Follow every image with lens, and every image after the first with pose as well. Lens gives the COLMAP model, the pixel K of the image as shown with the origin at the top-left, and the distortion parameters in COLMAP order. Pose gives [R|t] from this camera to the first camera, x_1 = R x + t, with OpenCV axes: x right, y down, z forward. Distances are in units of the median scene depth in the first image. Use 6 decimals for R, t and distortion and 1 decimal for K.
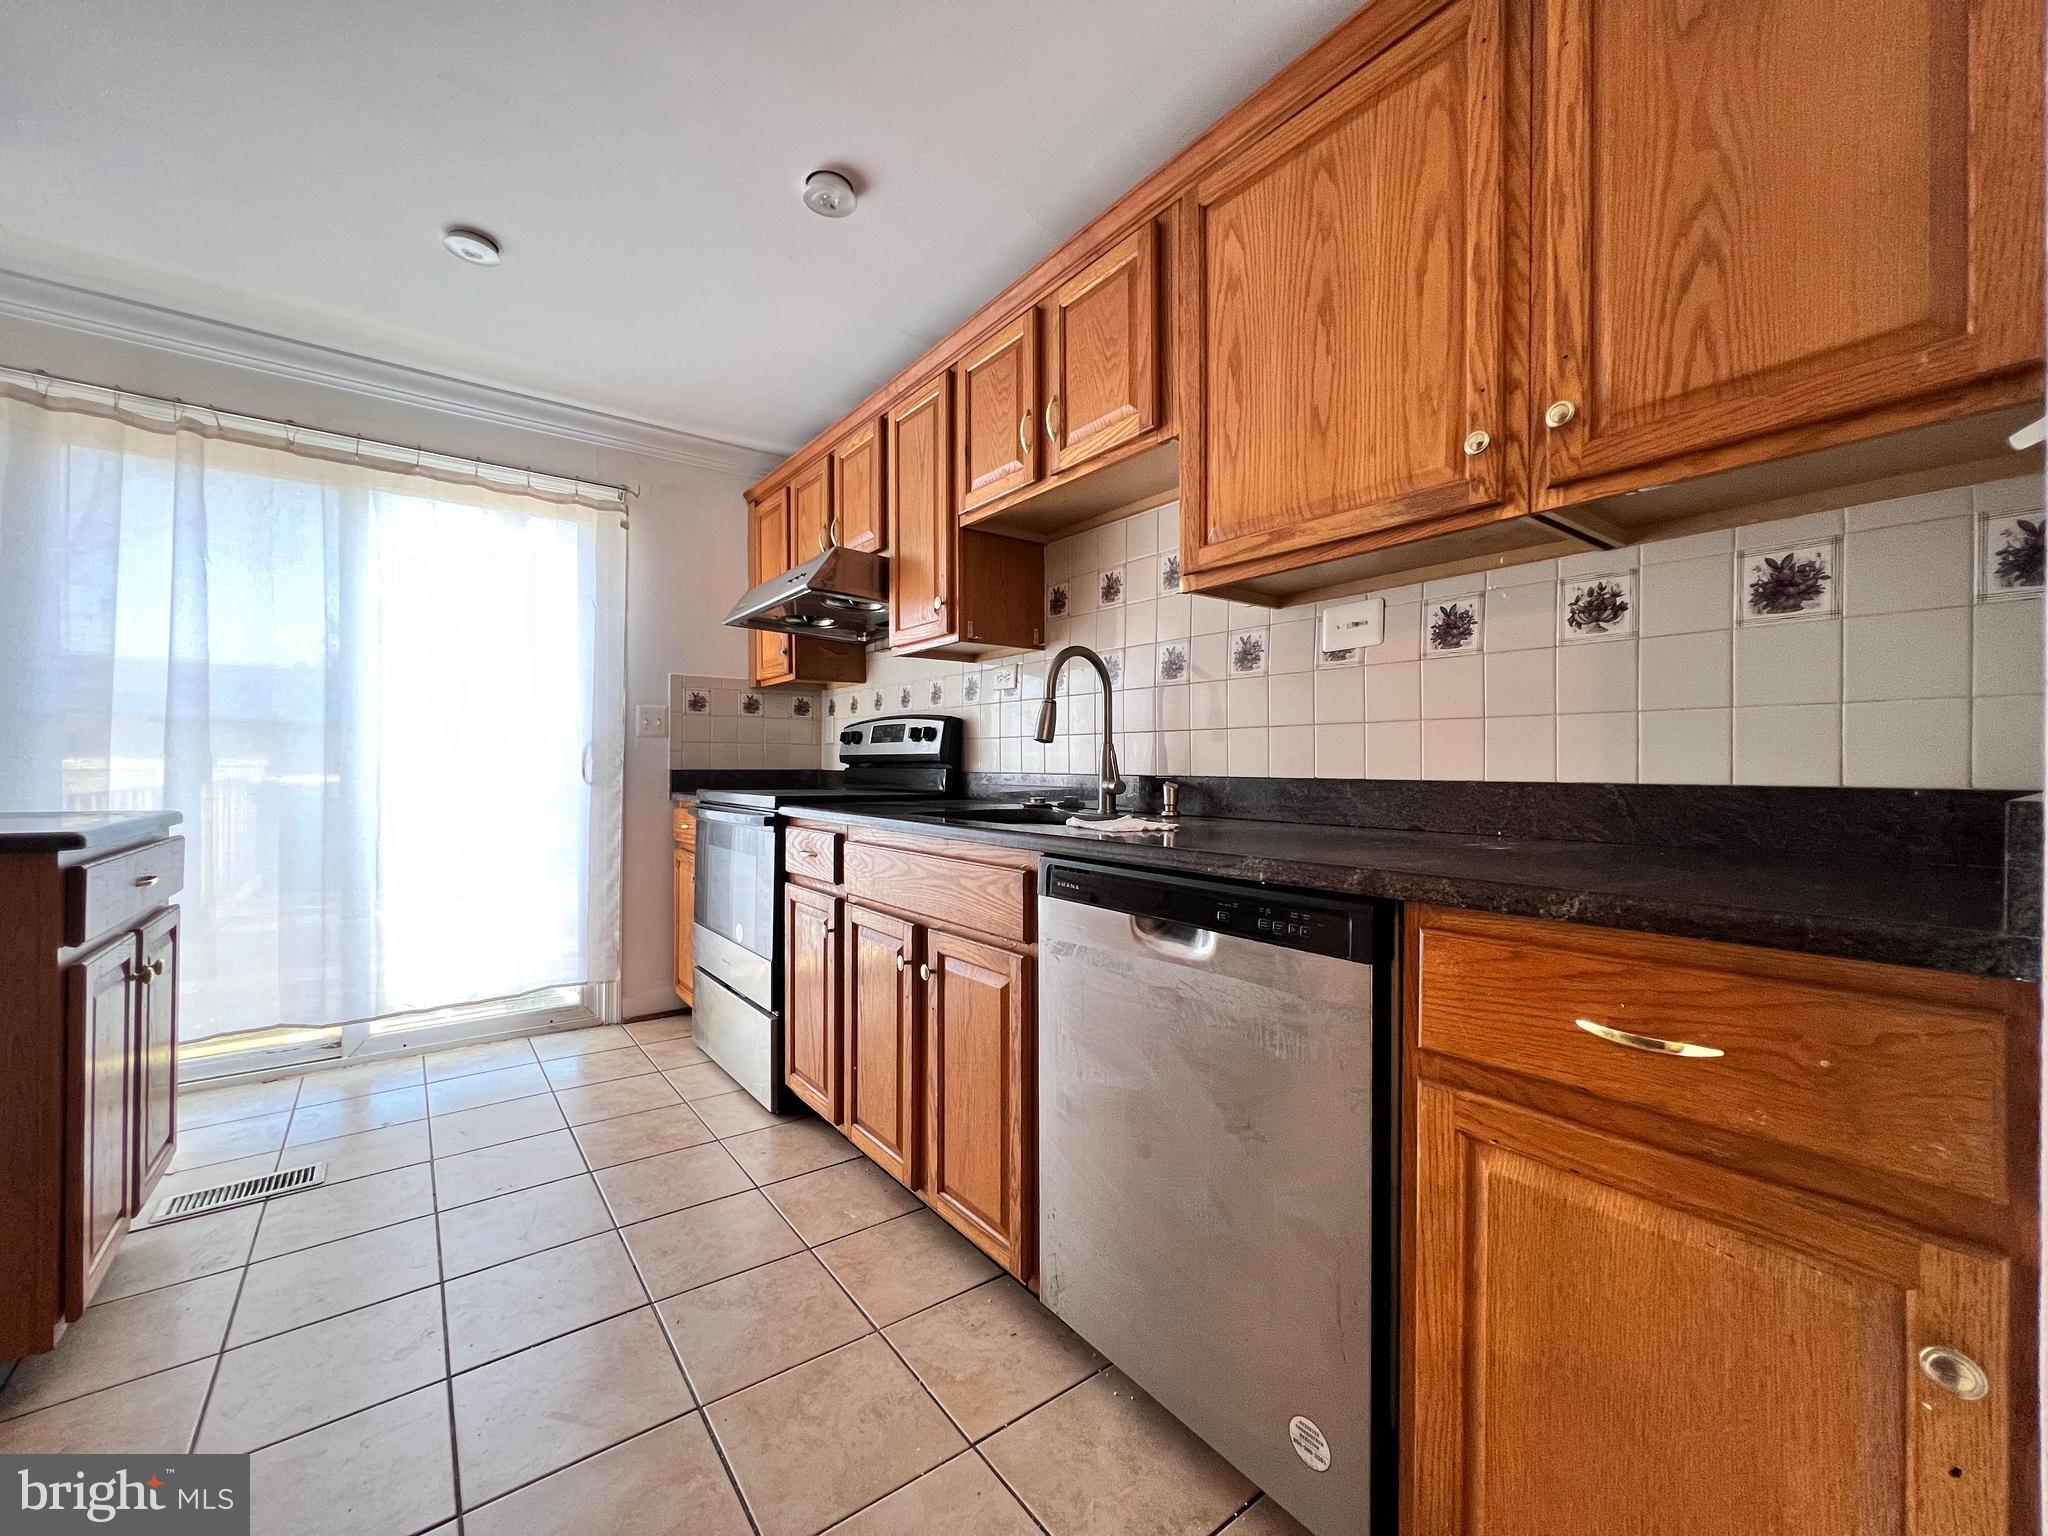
lens RADIAL K [[822.6, 0, 1028.8], [0, 822.6, 770.2], [0, 0, 1]] dist [-0.000243, -0.000181]
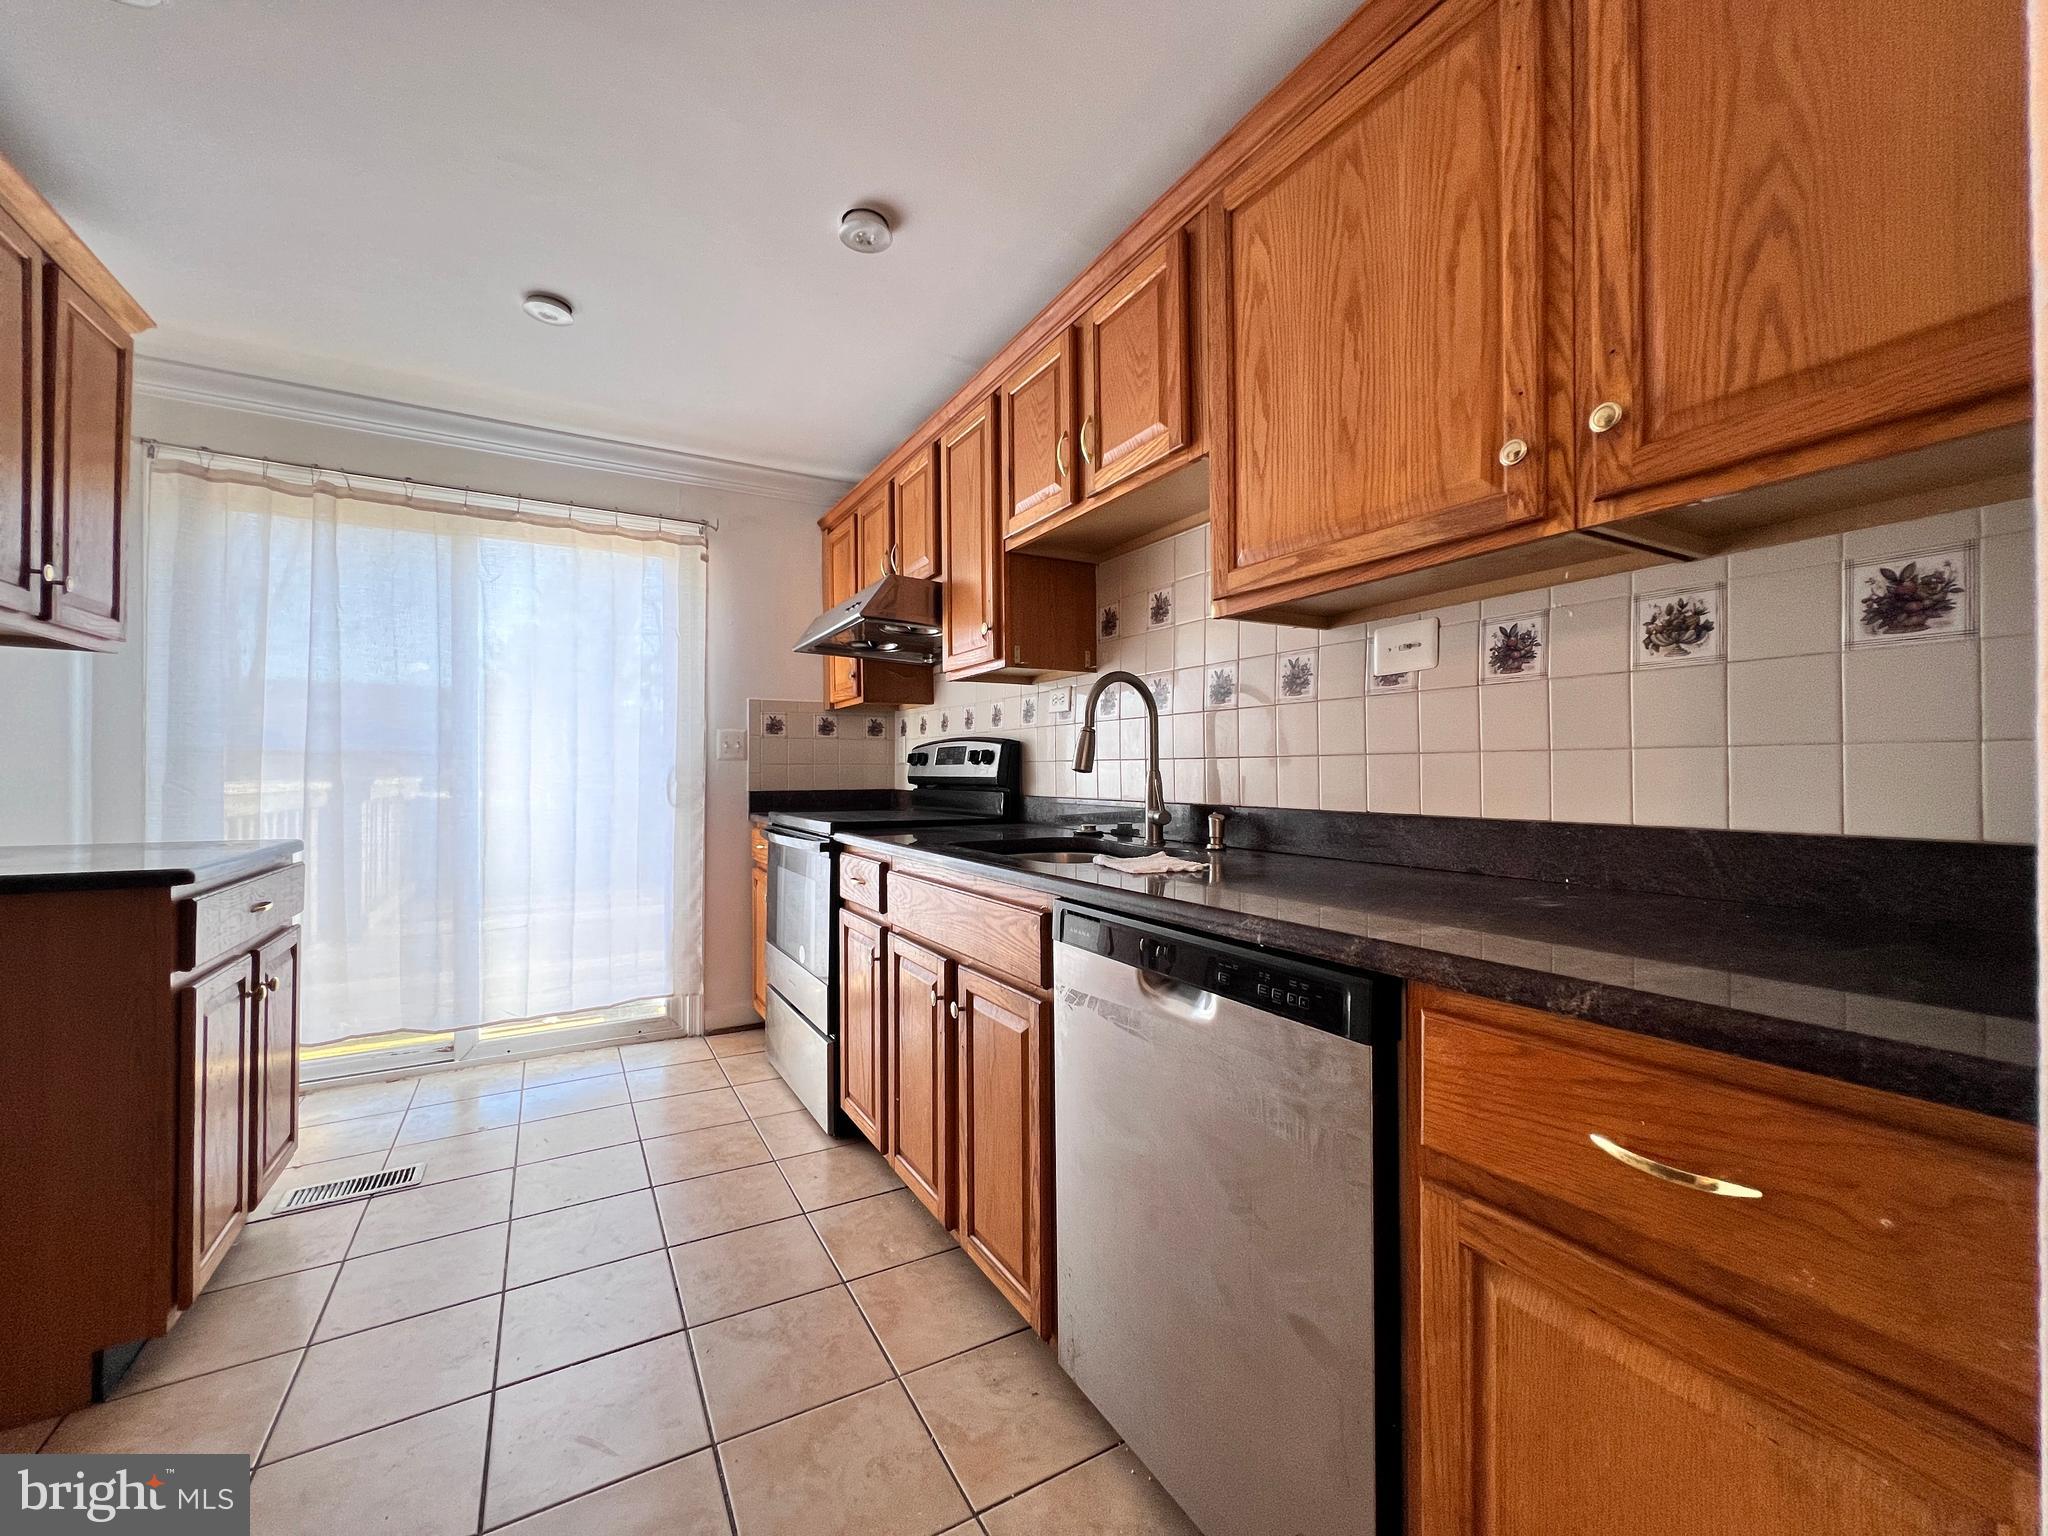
lens RADIAL K [[822.6, 0, 1031.0], [0, 822.6, 768.0], [0, 0, 1]] dist [-0.000243, -0.000181]
pose [[0.991499, -0.006962, -0.129932, 0.107036], [0.005917, 0.999947, -0.008423, -0.039391], [0.129983, 0.007582, 0.991487, 0.037896]]
